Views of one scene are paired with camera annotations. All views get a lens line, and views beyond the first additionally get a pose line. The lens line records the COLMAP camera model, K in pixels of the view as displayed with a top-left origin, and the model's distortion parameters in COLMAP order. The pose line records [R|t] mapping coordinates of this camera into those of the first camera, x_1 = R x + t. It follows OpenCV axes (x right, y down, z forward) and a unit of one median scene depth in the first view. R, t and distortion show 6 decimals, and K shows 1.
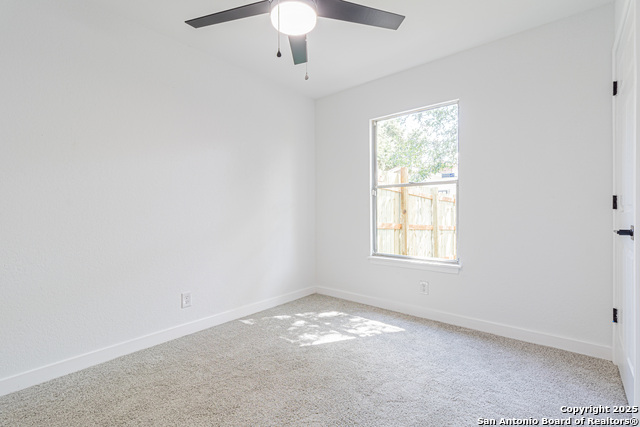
lens RADIAL K [[294.5, 0, 323.2], [0, 294.5, 210.4], [0, 0, 1]] dist [0.002271, 0.000349]
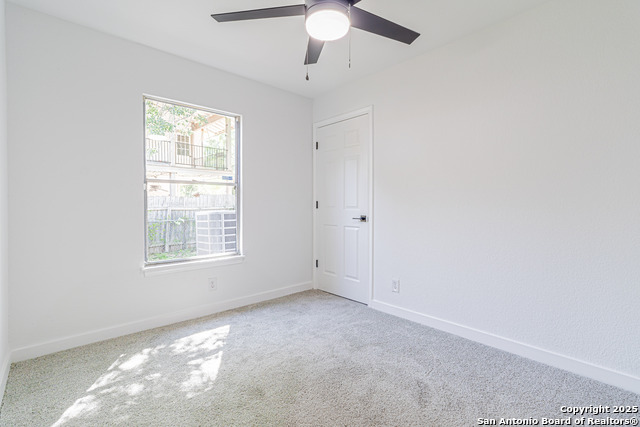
lens RADIAL K [[294.5, 0, 323.2], [0, 294.5, 210.4], [0, 0, 1]] dist [0.002271, 0.000349]
pose [[0.137347, -0.008630, 0.990485, -0.693234], [-0.000680, 0.999961, 0.008806, -0.006154], [-0.990523, -0.001883, 0.137336, 0.531947]]
